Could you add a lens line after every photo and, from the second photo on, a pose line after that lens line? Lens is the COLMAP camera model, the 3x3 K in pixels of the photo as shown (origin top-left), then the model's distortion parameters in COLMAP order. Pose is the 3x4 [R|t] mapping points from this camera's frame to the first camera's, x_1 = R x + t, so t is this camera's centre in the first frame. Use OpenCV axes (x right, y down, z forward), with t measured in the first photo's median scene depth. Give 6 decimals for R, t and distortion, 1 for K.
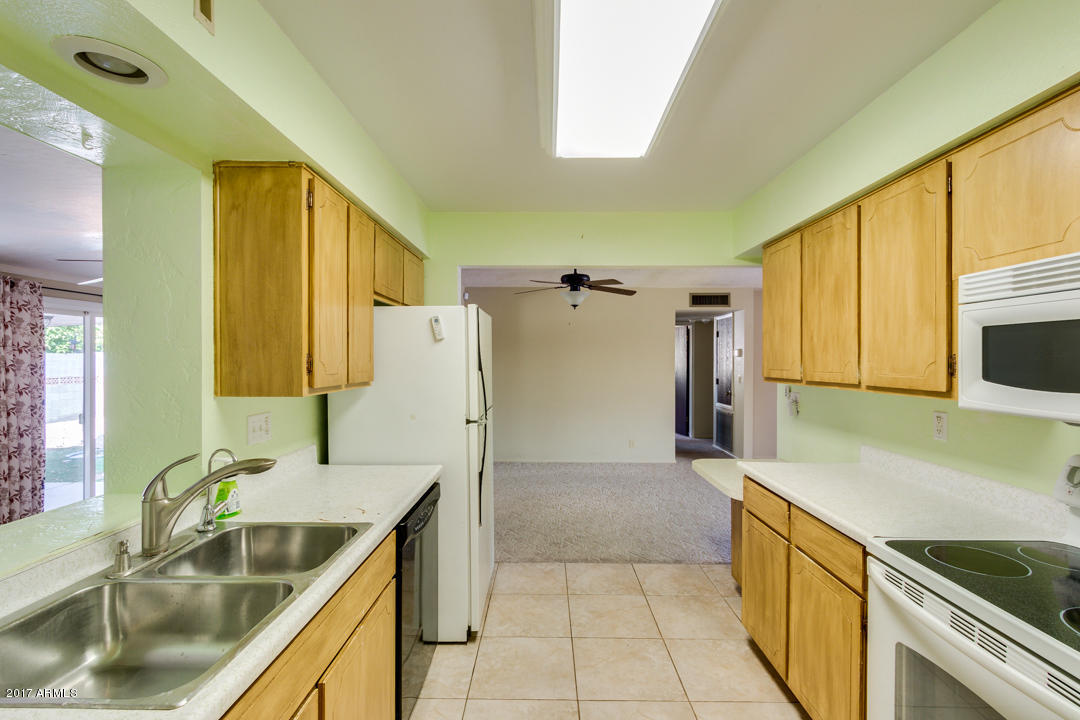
lens RADIAL K [[490.8, 0, 541.0], [0, 490.8, 361.8], [0, 0, 1]] dist [0.003312, -0.001411]
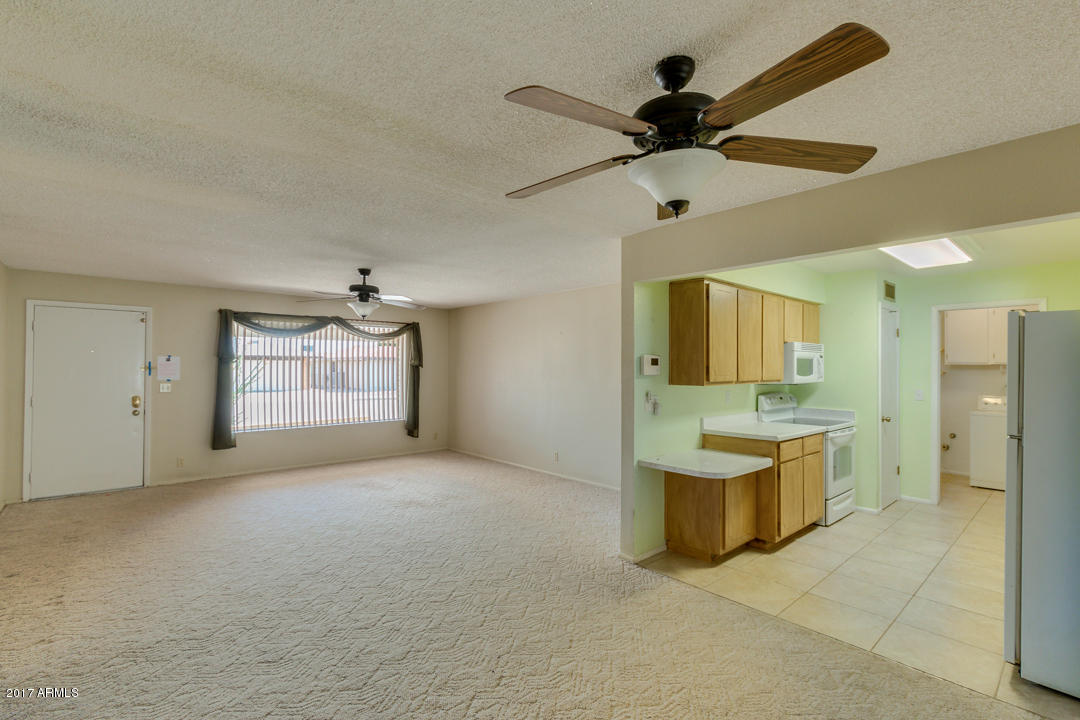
lens RADIAL K [[490.8, 0, 539.3], [0, 490.8, 363.1], [0, 0, 1]] dist [0.003312, -0.001411]
pose [[-0.676857, -0.003585, 0.736106, -0.257867], [-0.003035, 0.999993, 0.002080, -0.028550], [-0.736108, -0.000826, -0.676863, 3.100077]]
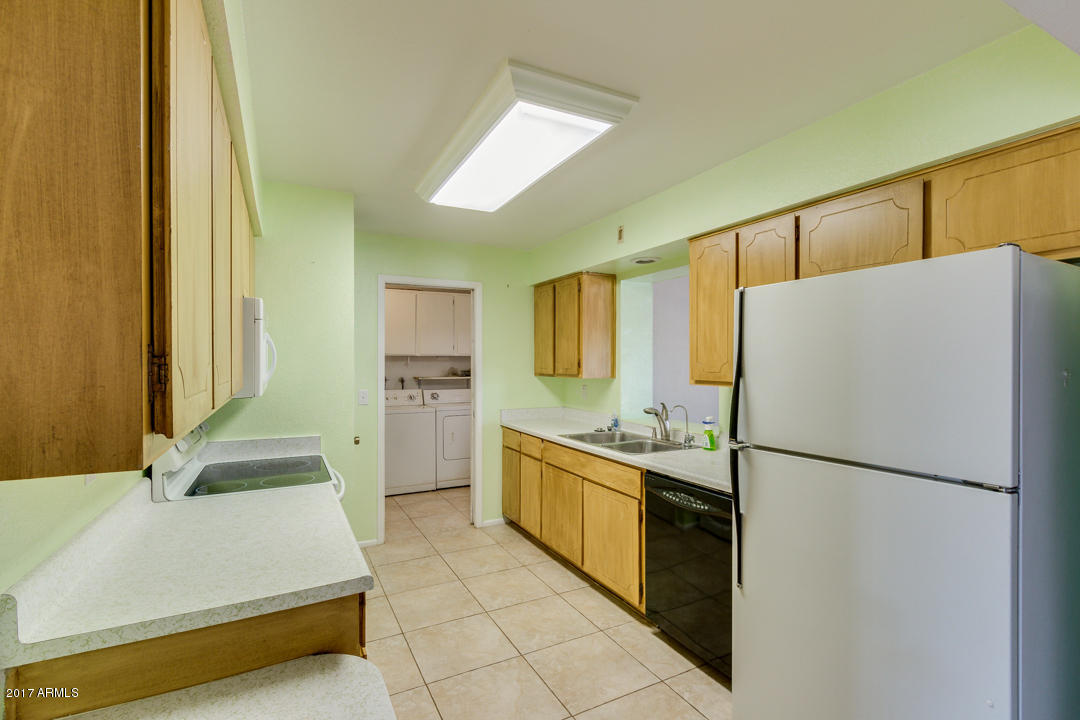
lens RADIAL K [[490.8, 0, 525.7], [0, 490.8, 363.5], [0, 0, 1]] dist [0.003312, -0.001411]
pose [[-0.895777, -0.003134, -0.444493, 0.582251], [-0.007799, 0.999932, 0.008665, -0.009932], [0.444436, 0.011229, -0.895740, 1.805187]]
